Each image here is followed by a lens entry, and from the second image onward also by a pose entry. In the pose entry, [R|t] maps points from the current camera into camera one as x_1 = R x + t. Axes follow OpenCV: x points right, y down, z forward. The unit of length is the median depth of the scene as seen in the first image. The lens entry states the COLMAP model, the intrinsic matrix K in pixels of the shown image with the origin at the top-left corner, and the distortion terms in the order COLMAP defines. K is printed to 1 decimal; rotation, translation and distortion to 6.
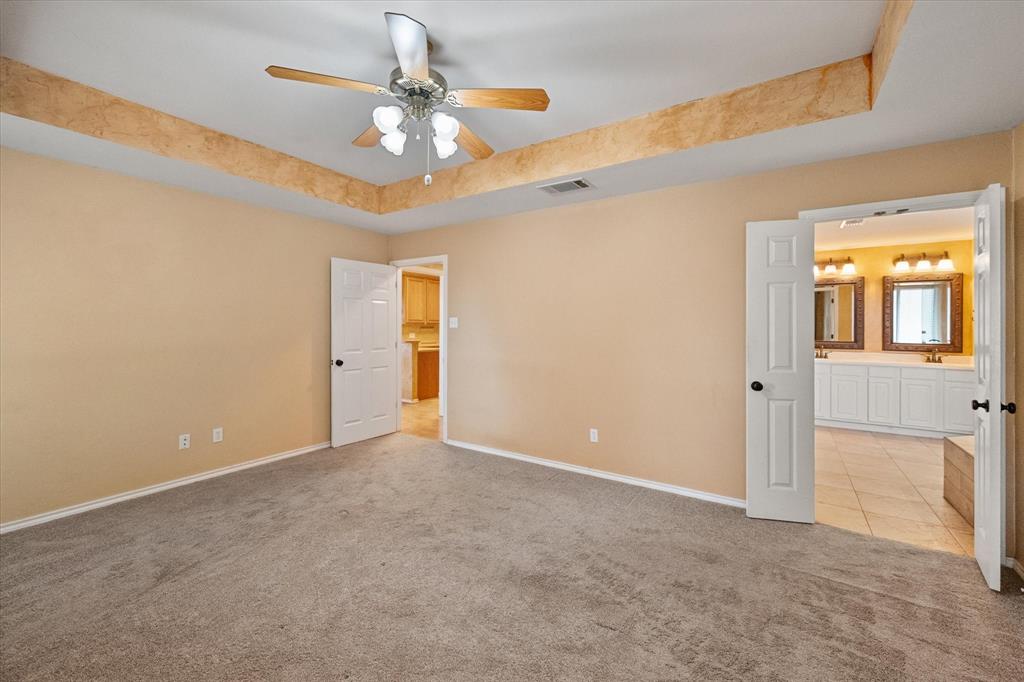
lens RADIAL K [[407.4, 0, 513.0], [0, 407.4, 325.3], [0, 0, 1]] dist [-0.002814, -0.001030]
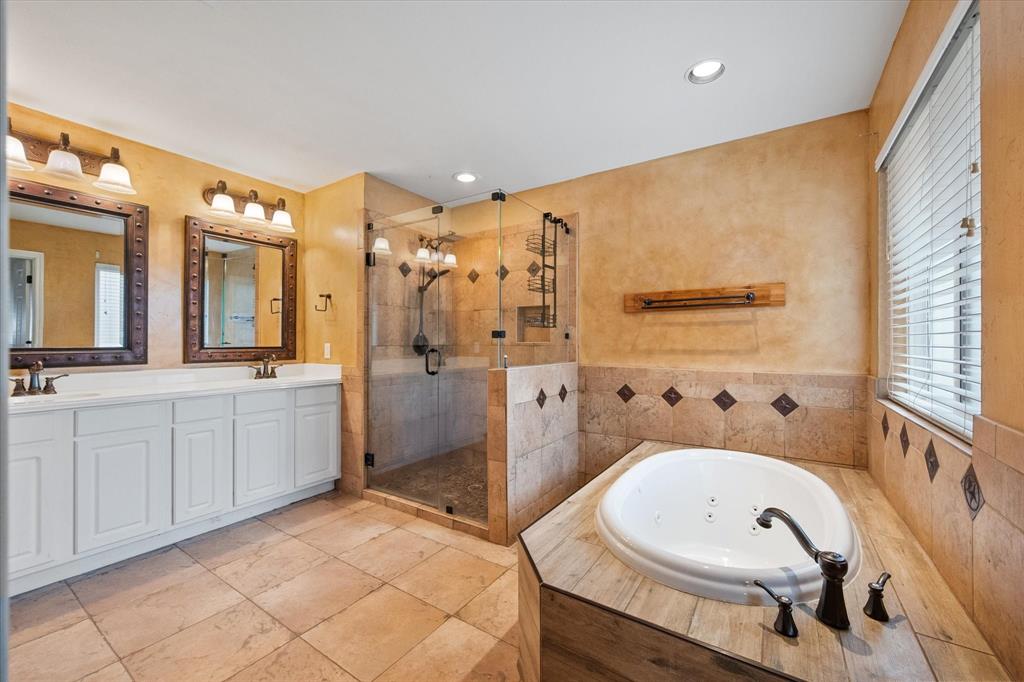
lens RADIAL K [[403.2, 0, 517.0], [0, 403.2, 338.8], [0, 0, 1]] dist [-0.000359, -0.000127]
pose [[-0.002833, -0.004255, 0.999987, 0.410999], [-0.007691, 0.999961, 0.004233, 0.026662], [-0.999966, -0.007679, -0.002866, 0.591772]]
